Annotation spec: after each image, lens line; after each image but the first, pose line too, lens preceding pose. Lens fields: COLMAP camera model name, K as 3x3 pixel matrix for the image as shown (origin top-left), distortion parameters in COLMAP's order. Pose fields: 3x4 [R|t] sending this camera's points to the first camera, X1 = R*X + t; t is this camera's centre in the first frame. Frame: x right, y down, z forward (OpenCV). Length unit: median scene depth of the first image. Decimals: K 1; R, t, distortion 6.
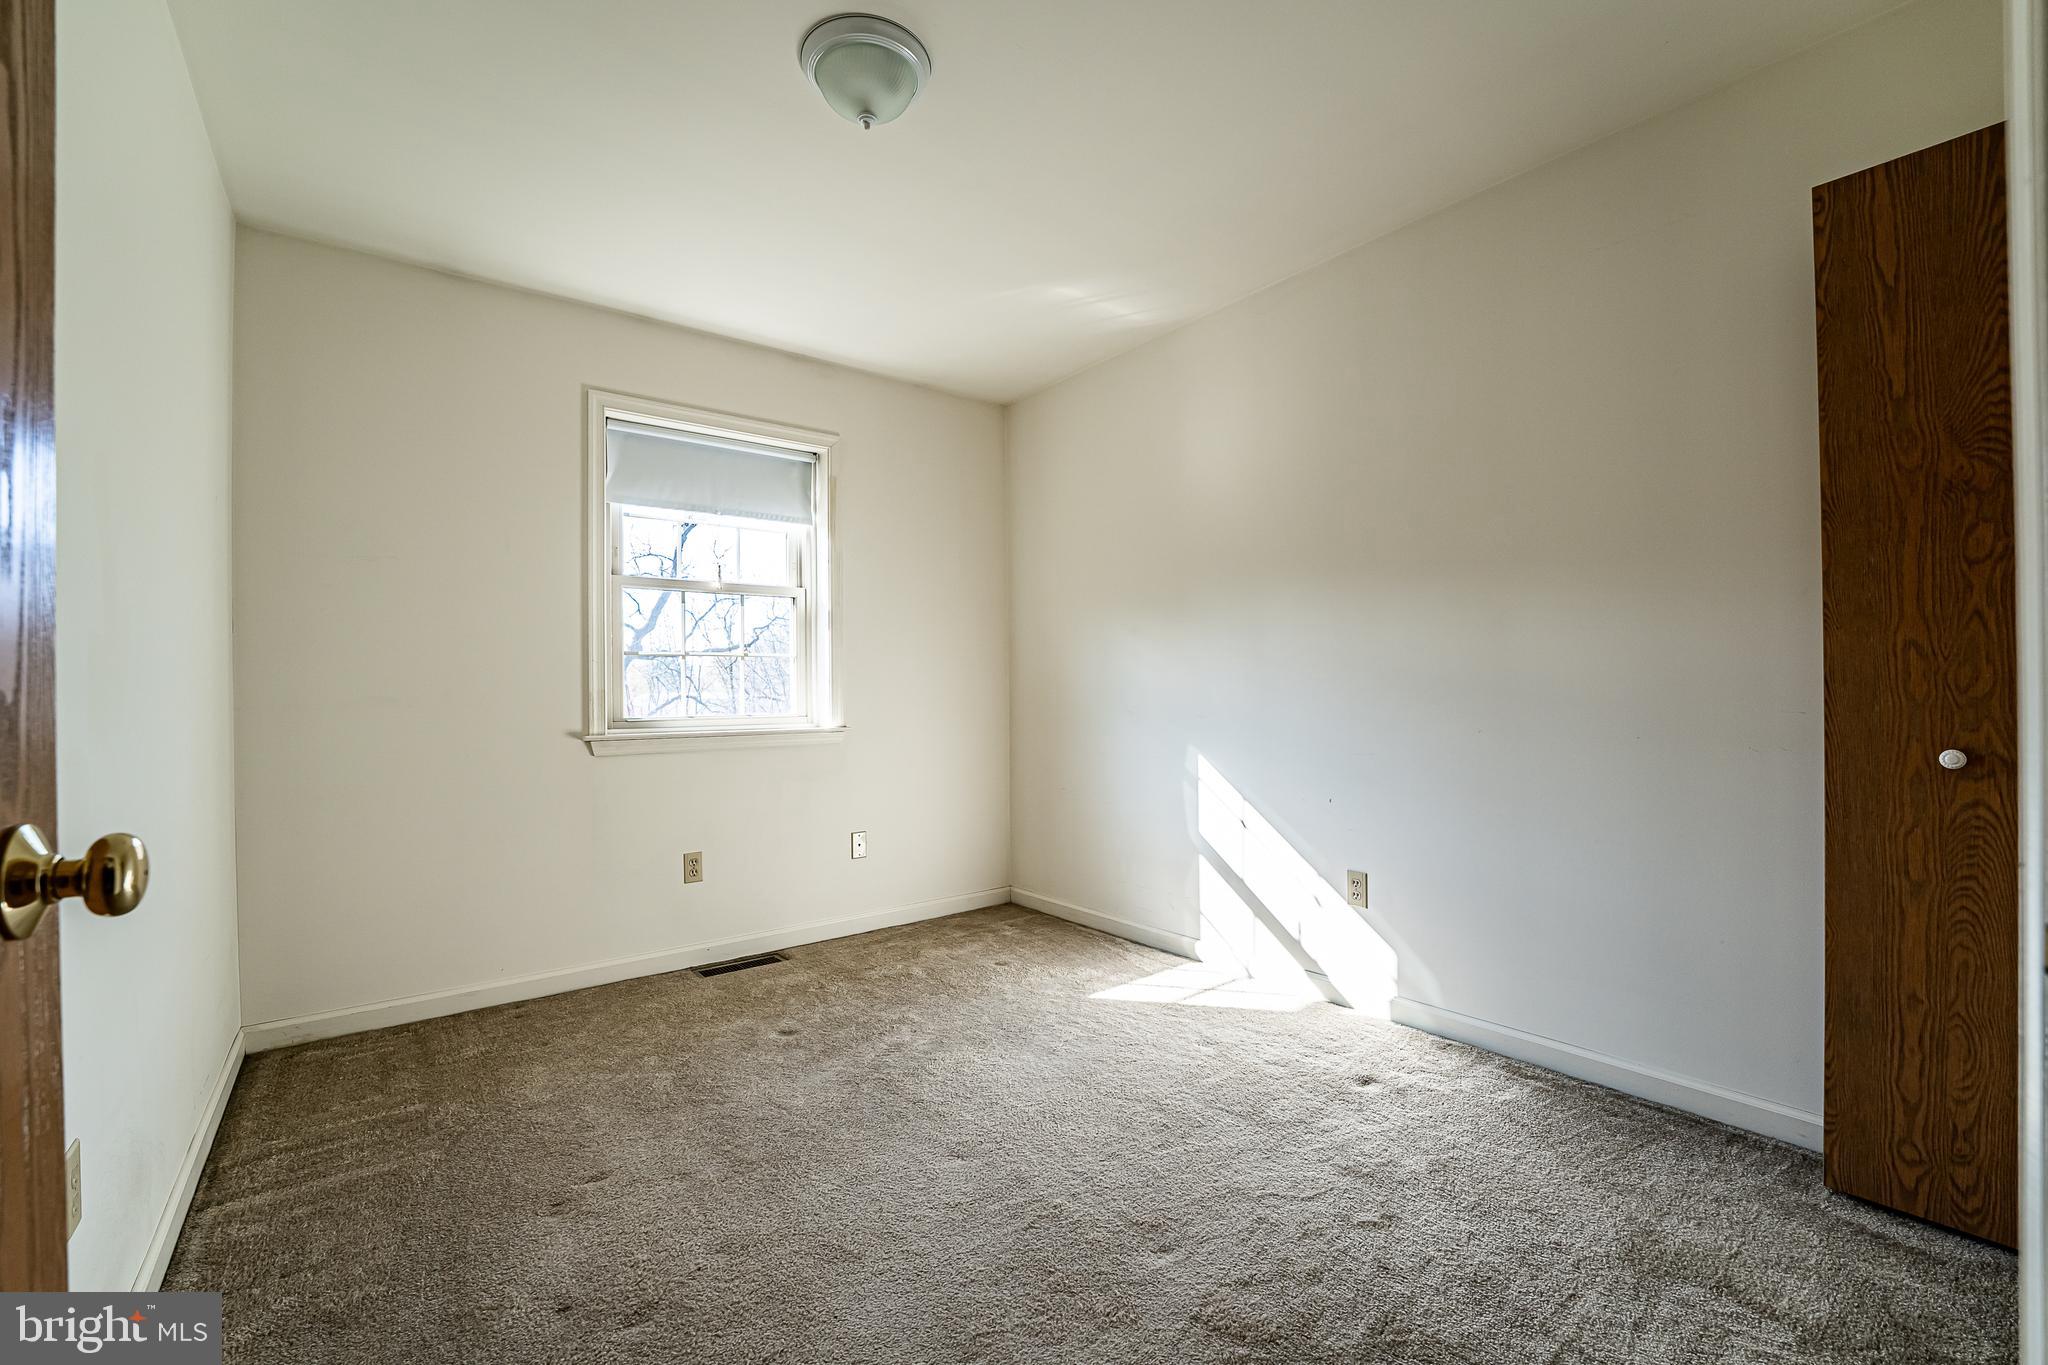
lens RADIAL K [[846.9, 0, 1016.7], [0, 846.9, 693.8], [0, 0, 1]] dist [-0.029888, 0.003823]
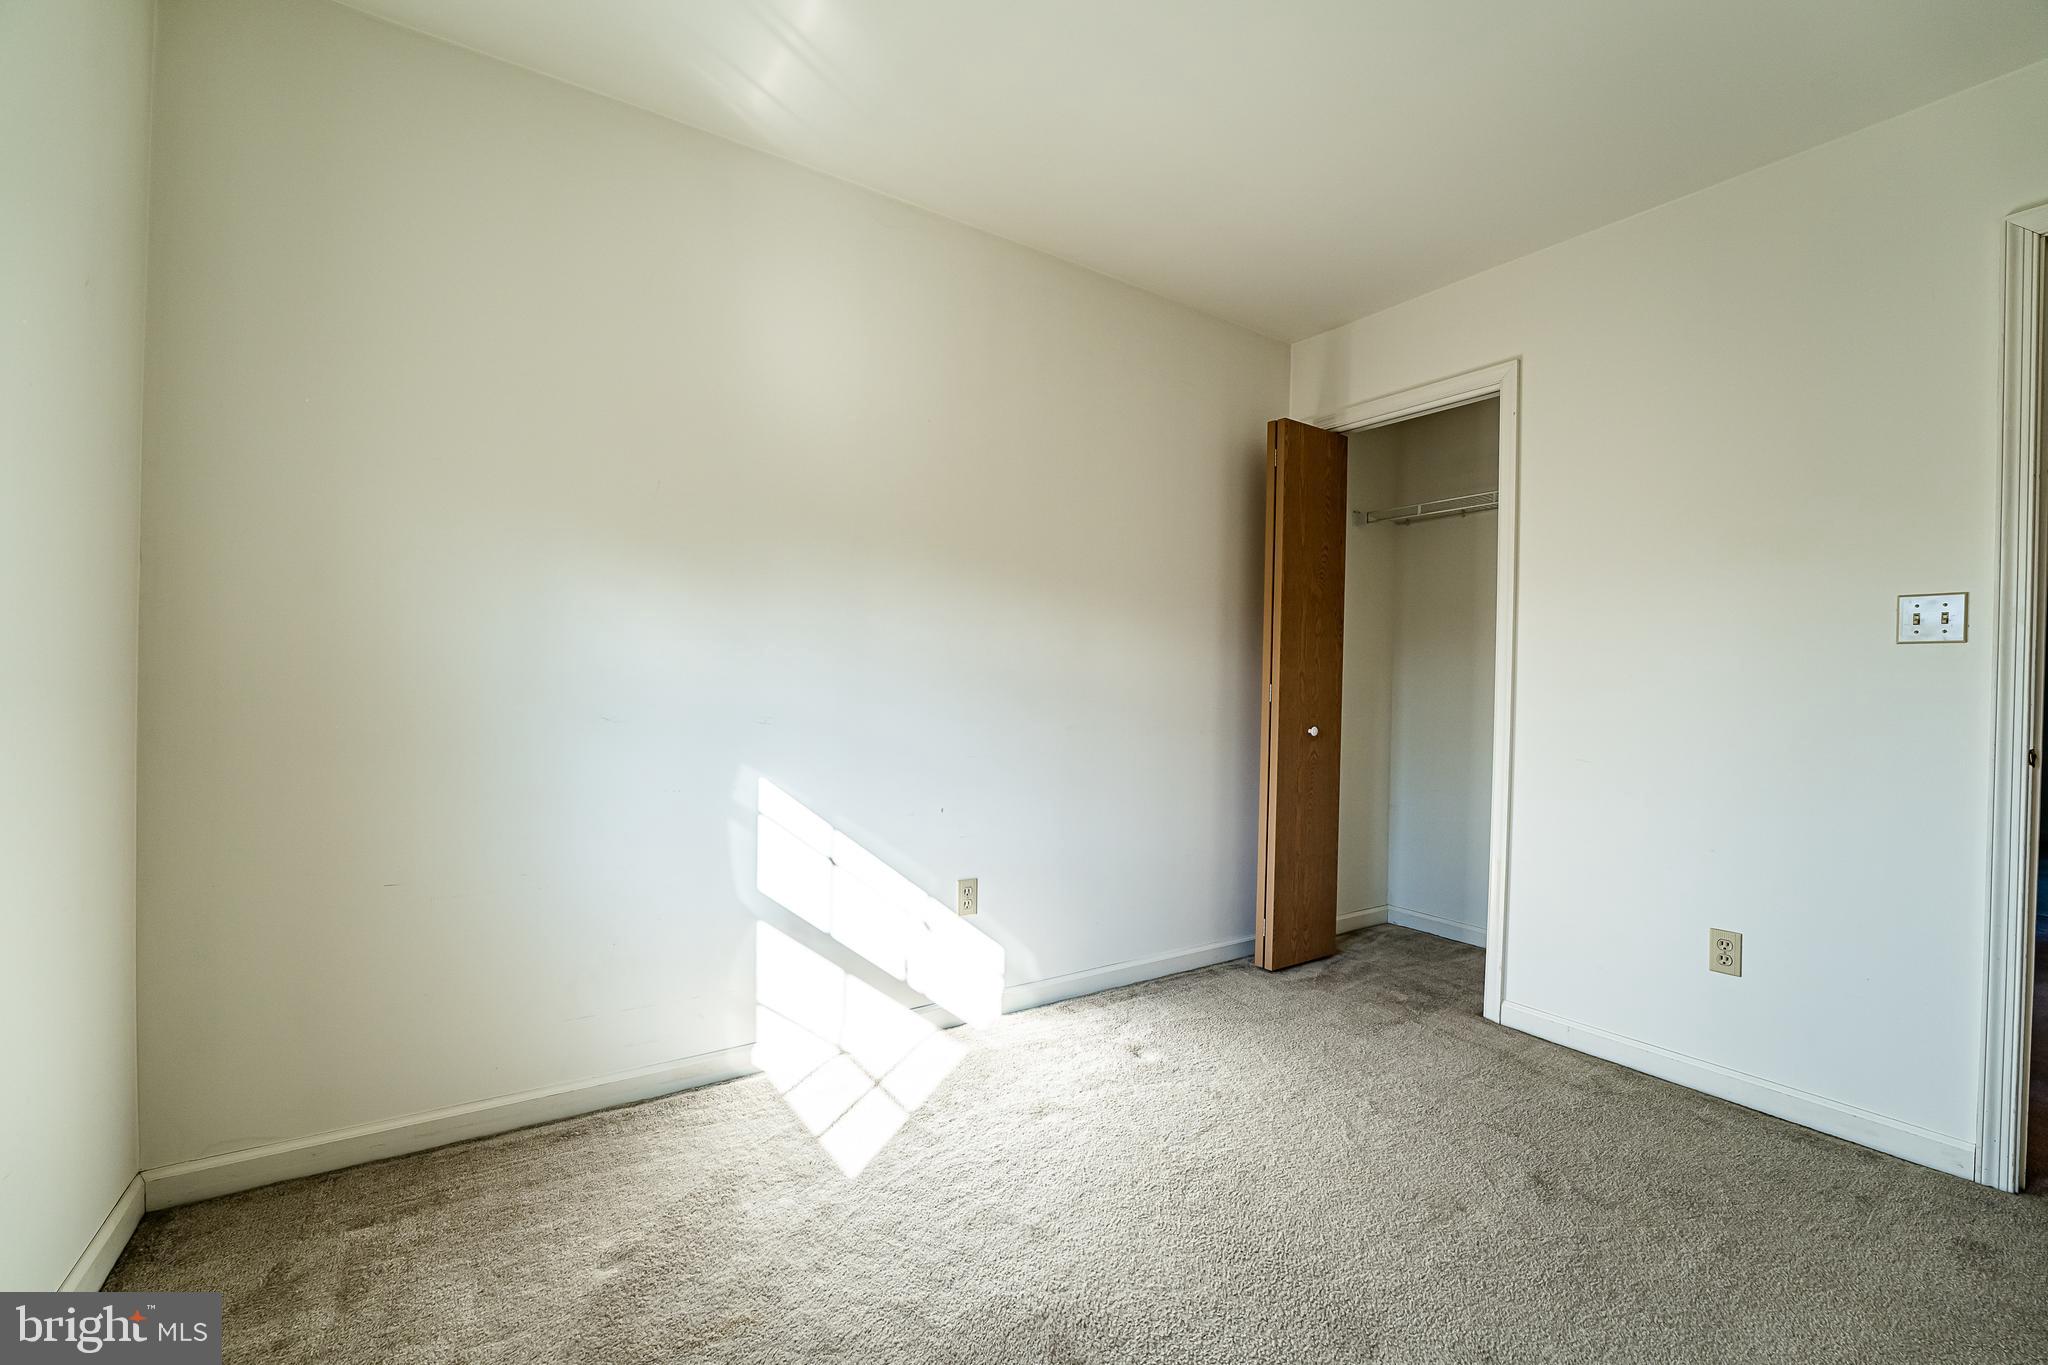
lens RADIAL K [[846.9, 0, 1006.7], [0, 846.9, 694.5], [0, 0, 1]] dist [-0.029888, 0.003823]
pose [[0.070727, -0.002793, 0.997492, -0.496101], [-0.017034, 0.999847, 0.004007, -0.003917], [-0.997350, -0.017275, 0.070668, 0.796548]]
